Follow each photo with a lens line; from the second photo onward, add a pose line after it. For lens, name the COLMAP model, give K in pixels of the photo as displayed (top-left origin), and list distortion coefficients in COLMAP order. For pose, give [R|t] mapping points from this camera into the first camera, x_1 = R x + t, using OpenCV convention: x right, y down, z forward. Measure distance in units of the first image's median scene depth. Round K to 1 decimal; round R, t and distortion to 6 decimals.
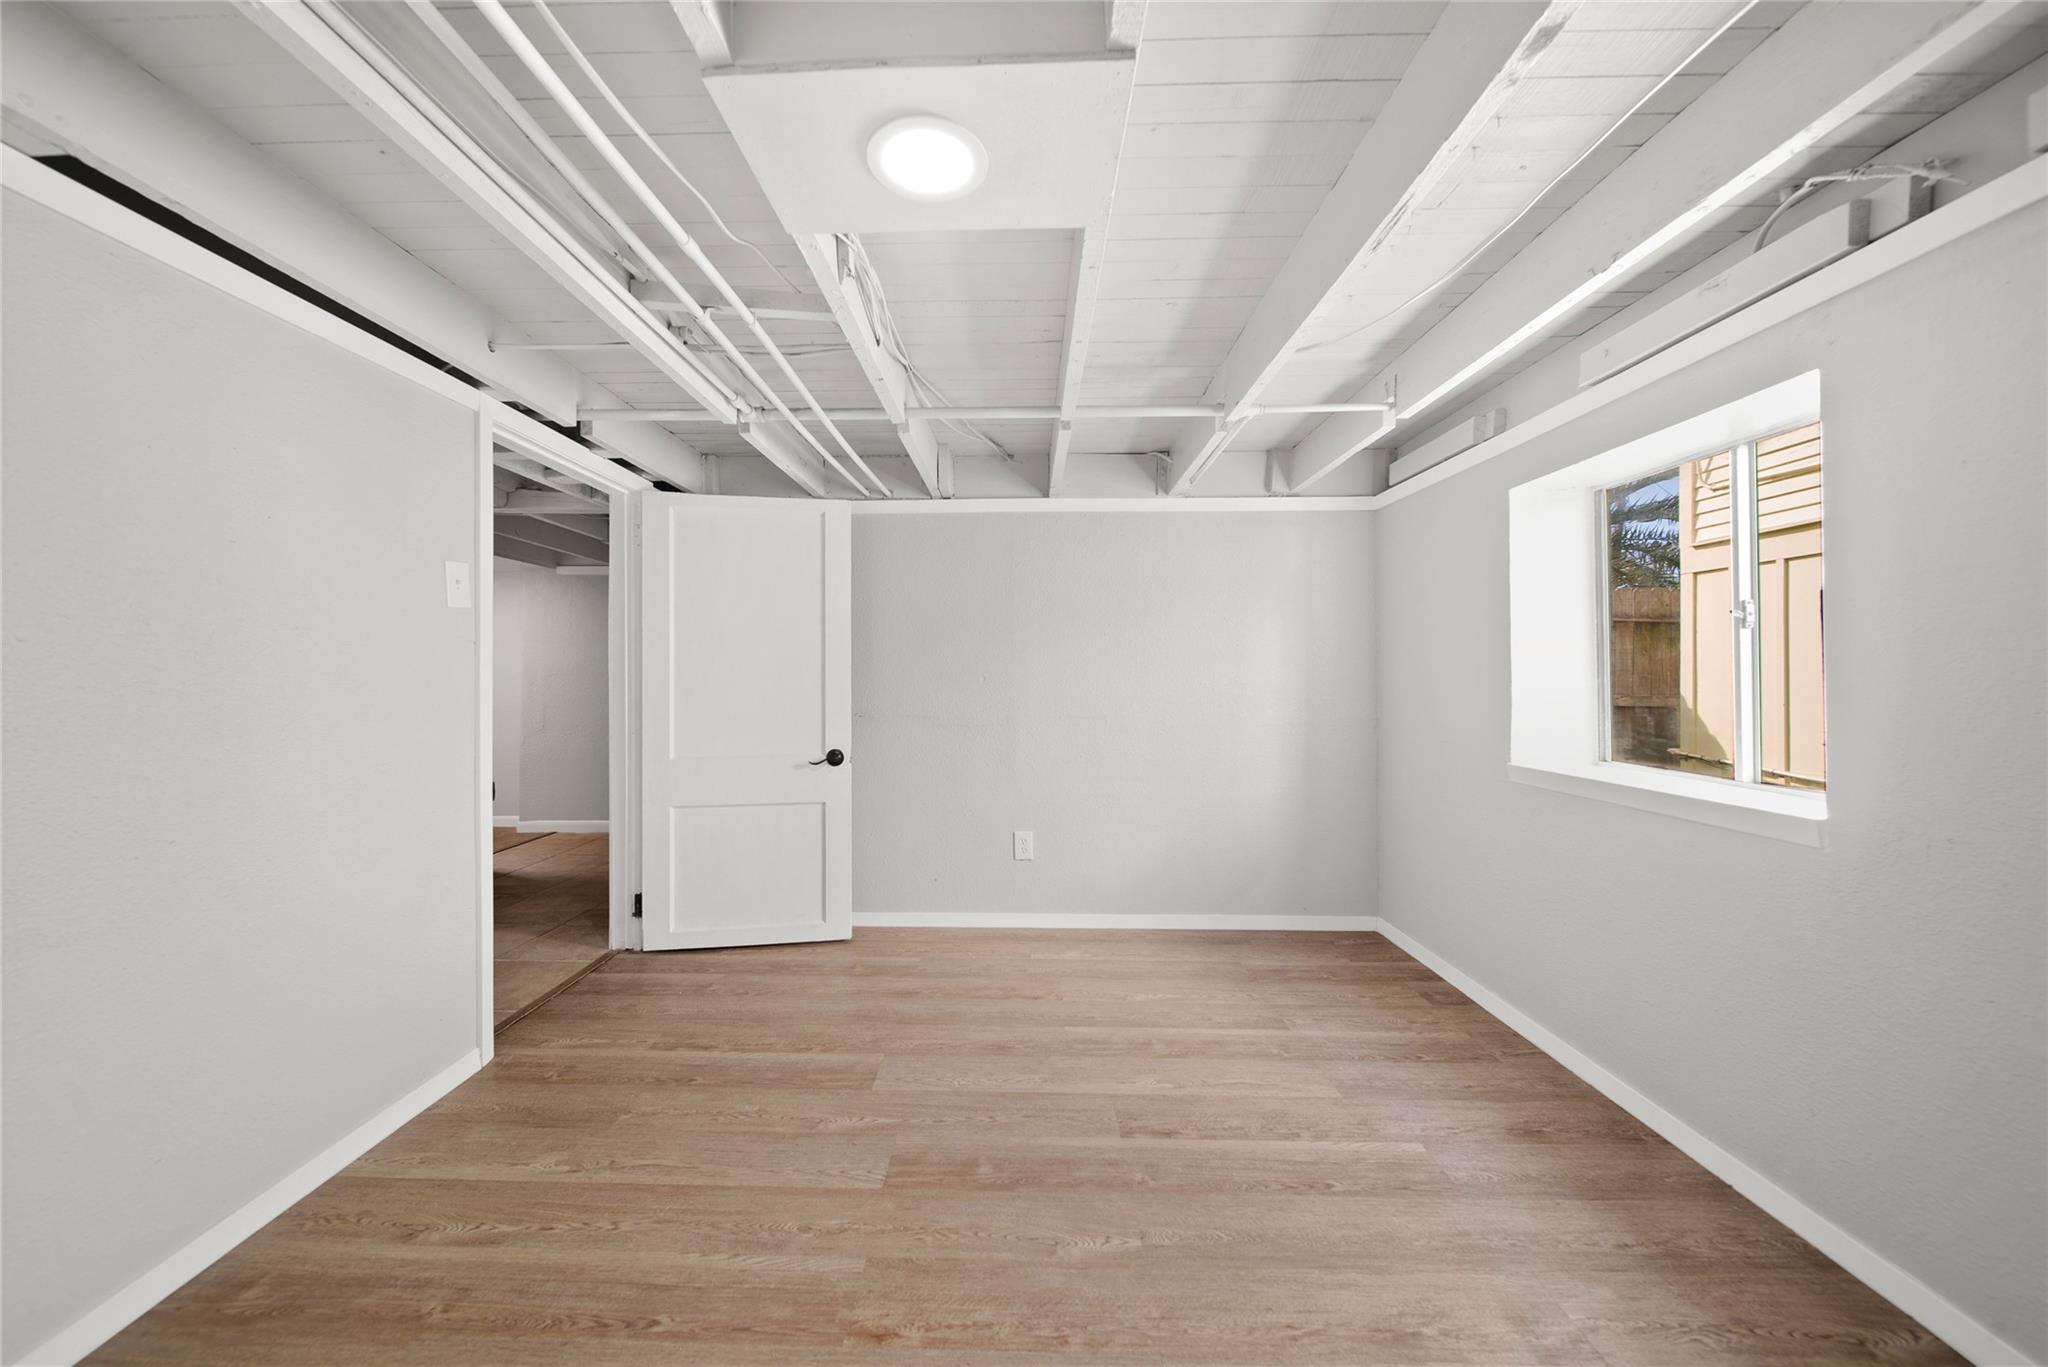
lens RADIAL K [[731.6, 0, 1006.6], [0, 731.6, 654.1], [0, 0, 1]] dist [-0.000994, -0.000382]
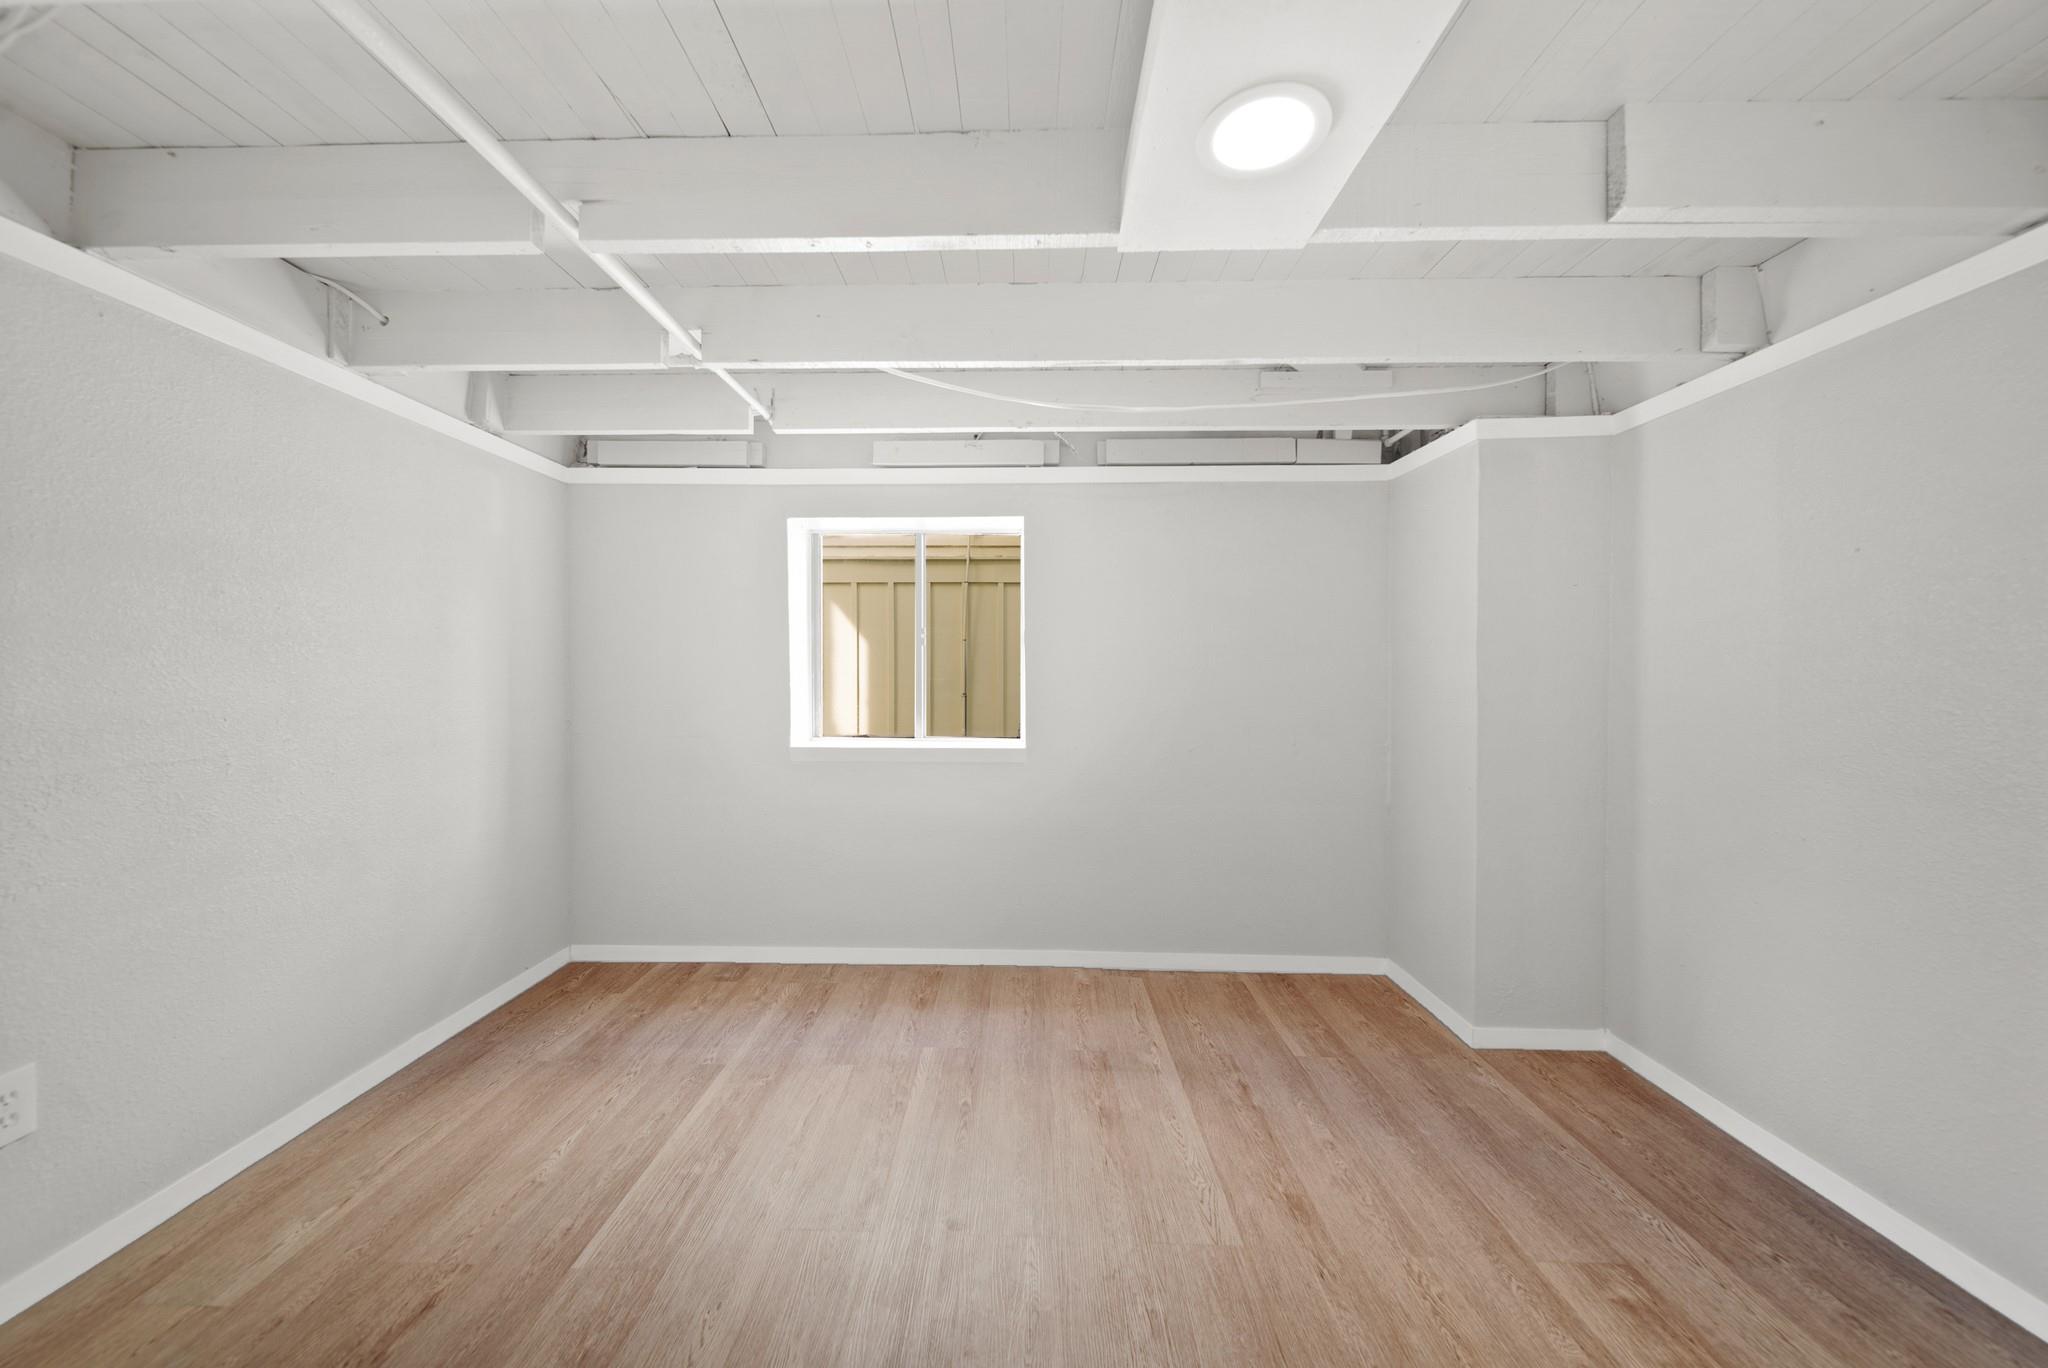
lens RADIAL K [[731.6, 0, 1006.6], [0, 731.6, 654.6], [0, 0, 1]] dist [-0.000994, -0.000382]
pose [[-0.006428, 0.020701, 0.999765, -0.524554], [-0.030041, 0.999330, -0.020885, 0.013768], [-0.999528, -0.030168, -0.005802, 0.661844]]
